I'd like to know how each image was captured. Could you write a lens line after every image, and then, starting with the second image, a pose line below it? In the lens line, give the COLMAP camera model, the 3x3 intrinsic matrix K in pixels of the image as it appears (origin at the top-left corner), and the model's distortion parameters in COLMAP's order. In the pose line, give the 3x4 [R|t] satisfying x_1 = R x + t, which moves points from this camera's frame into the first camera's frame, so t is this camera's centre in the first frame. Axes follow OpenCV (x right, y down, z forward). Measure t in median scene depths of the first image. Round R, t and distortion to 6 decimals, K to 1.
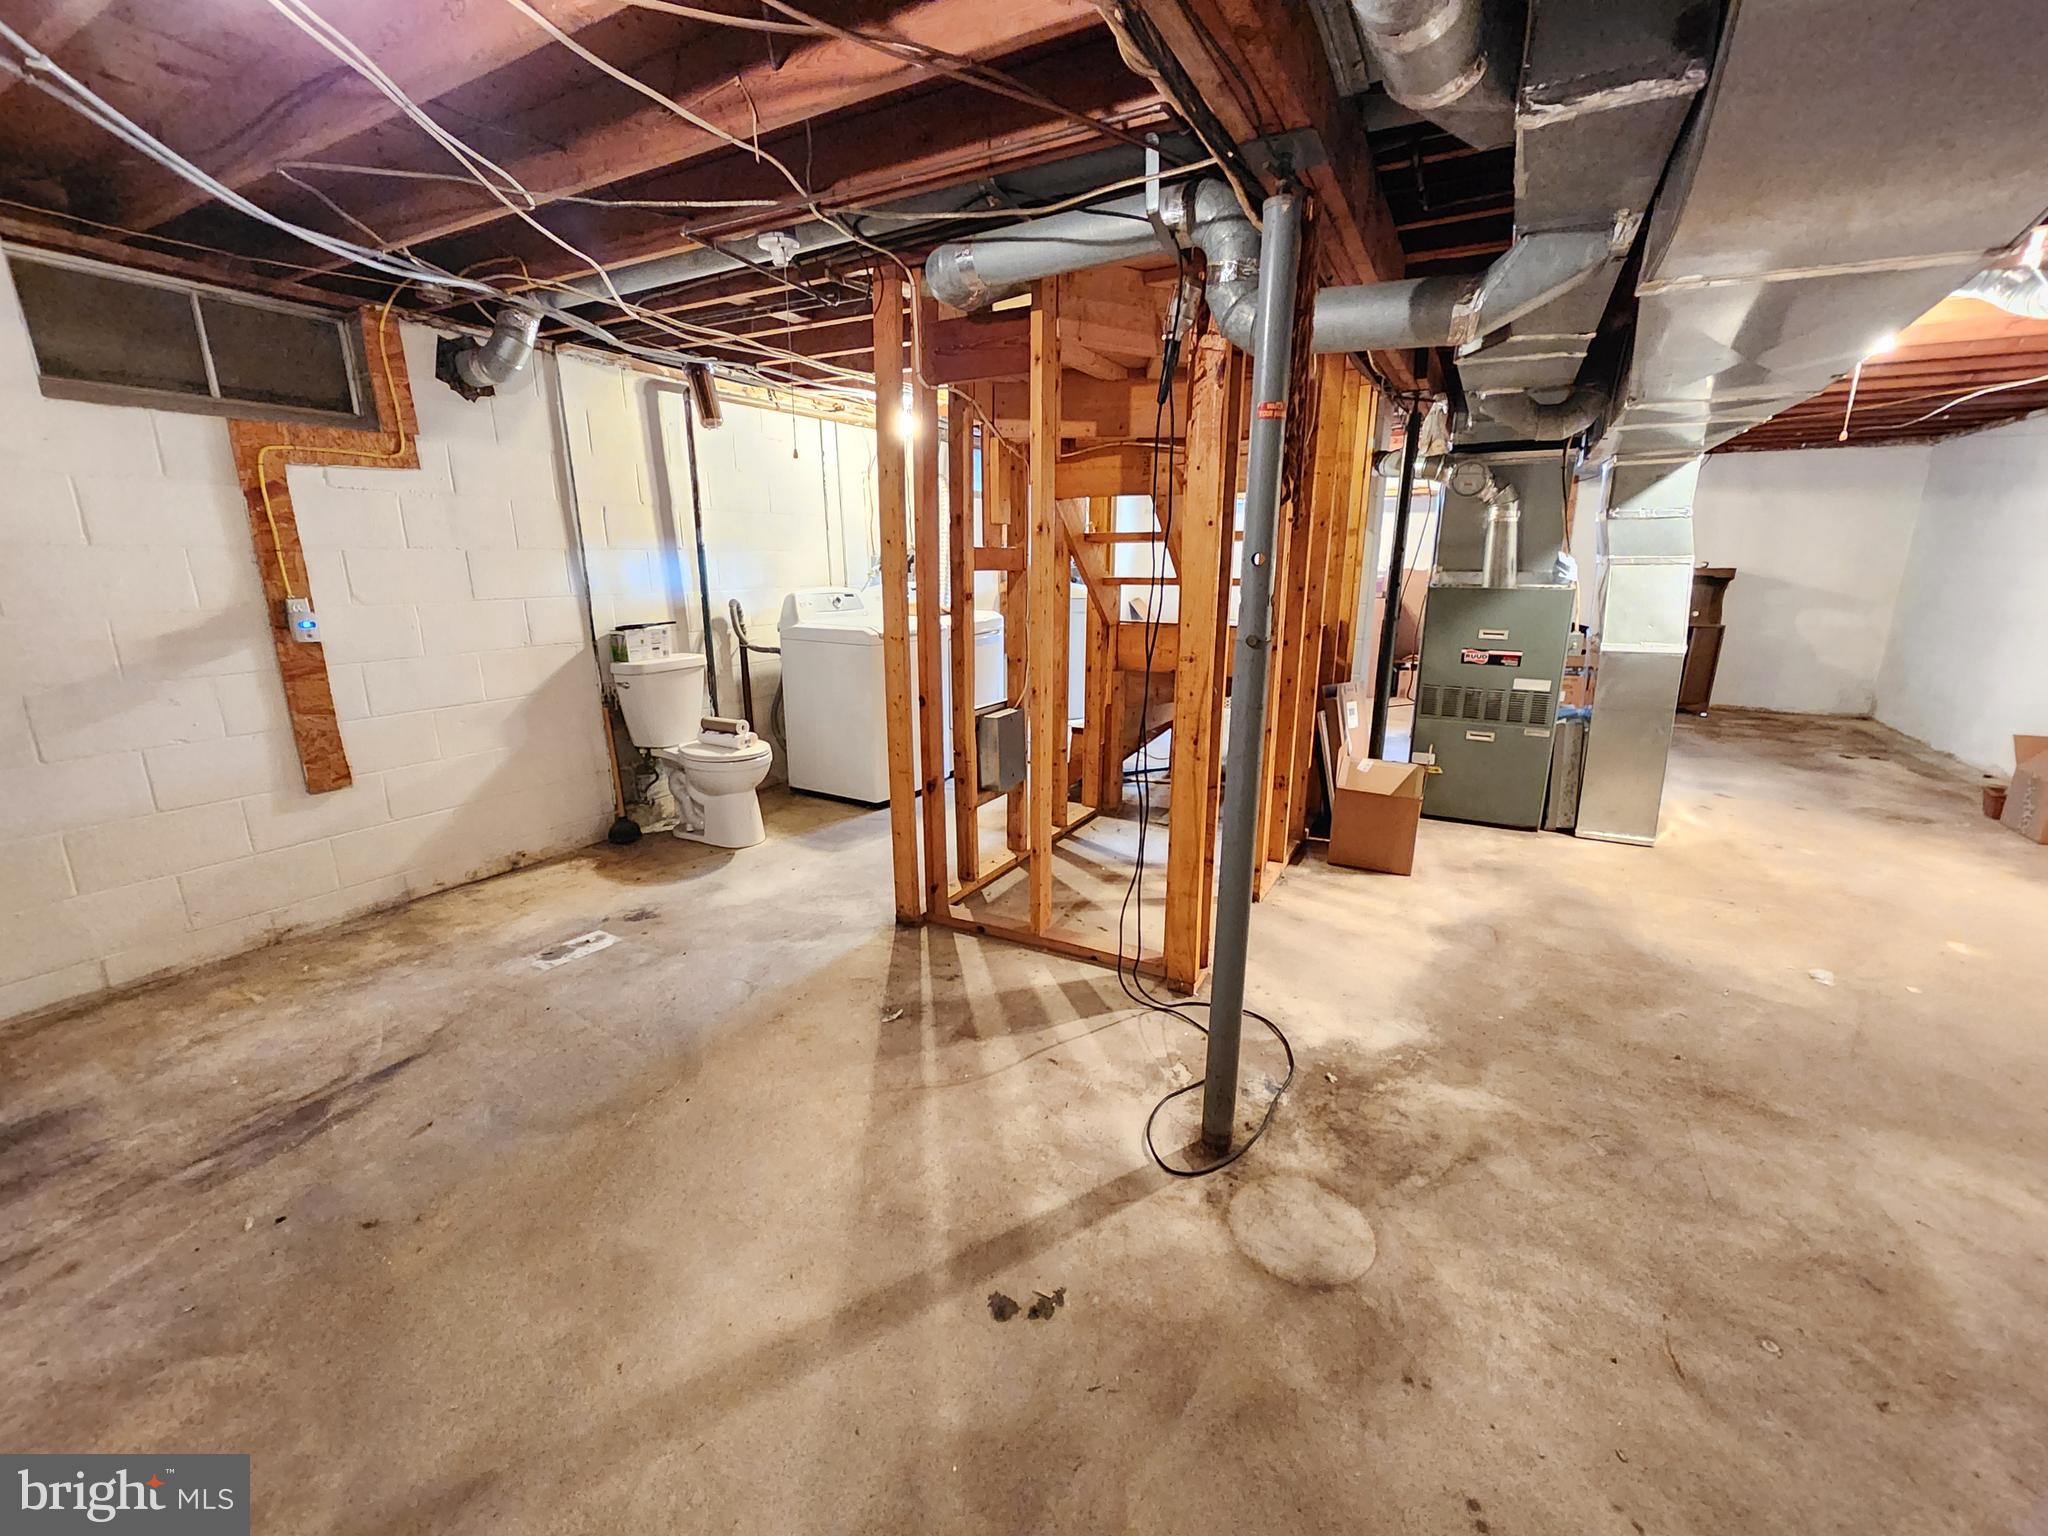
lens RADIAL K [[839.5, 0, 1026.3], [0, 839.5, 762.2], [0, 0, 1]] dist [-0.001576, -0.000199]
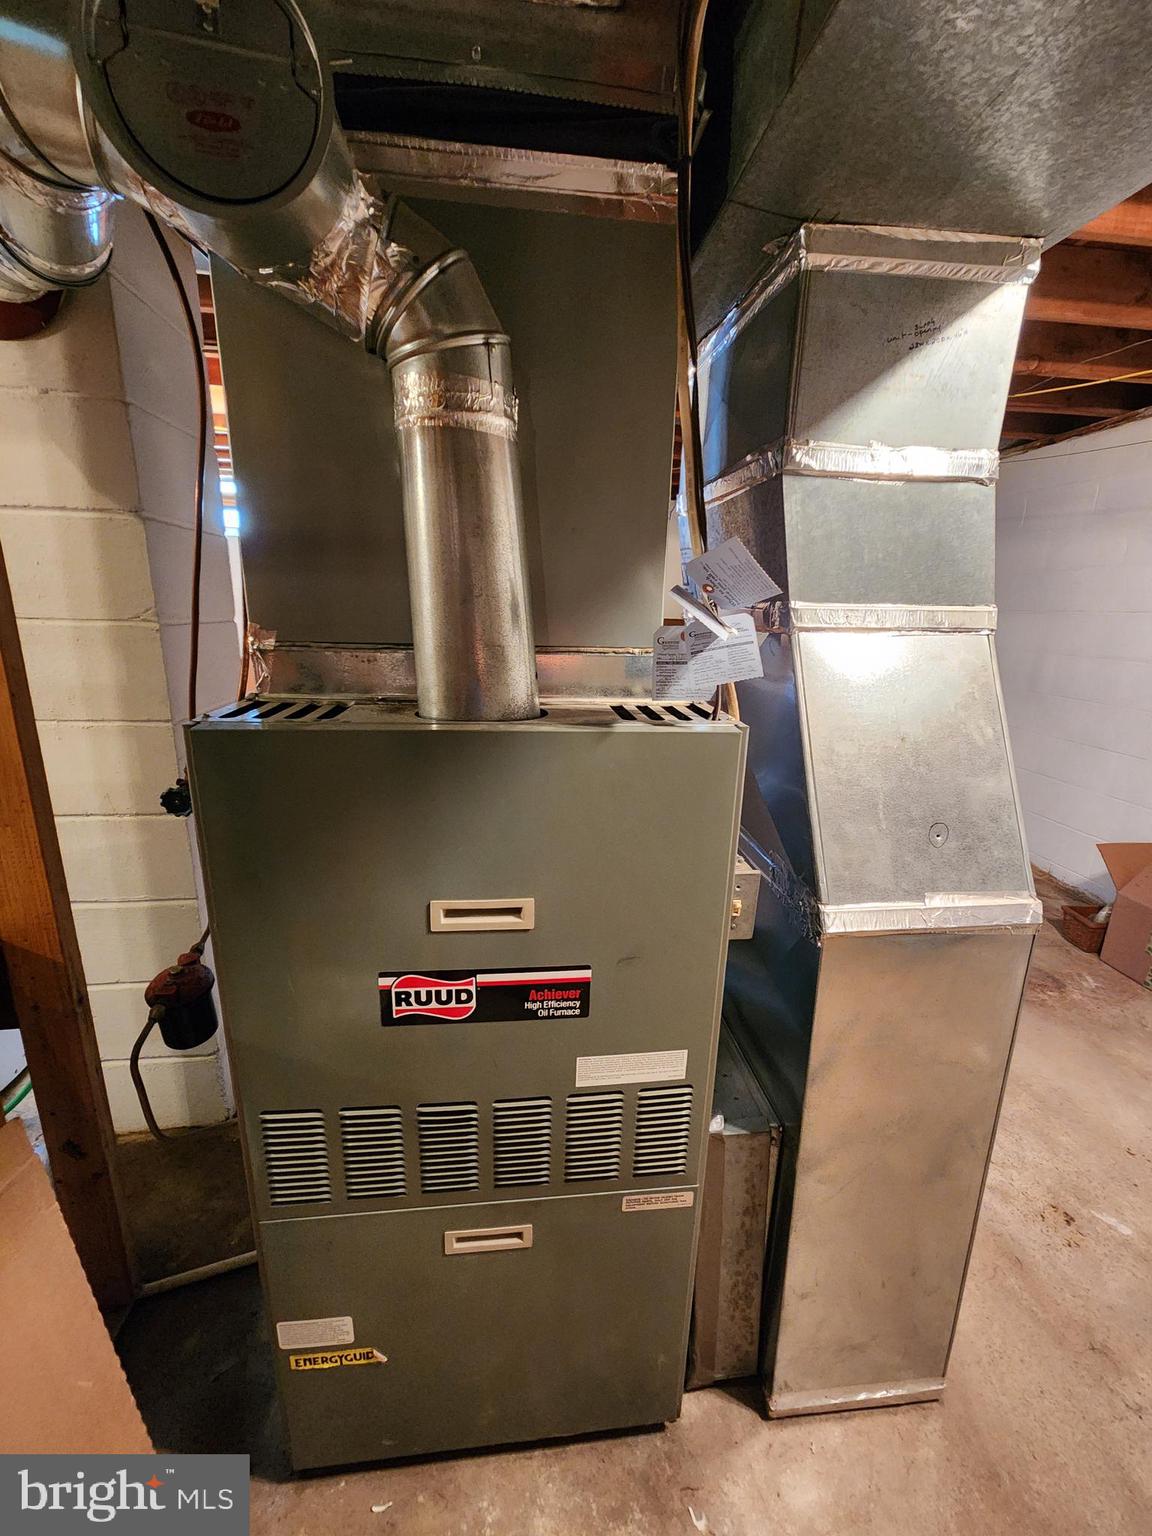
lens RADIAL K [[629.6, 0, 574.0], [0, 629.6, 766.6], [0, 0, 1]] dist [-0.001576, -0.000199]
pose [[0.818765, -0.126771, 0.559957, 0.473010], [0.113030, 0.991822, 0.059271, -0.198998], [-0.562892, 0.014763, 0.826399, 0.818757]]
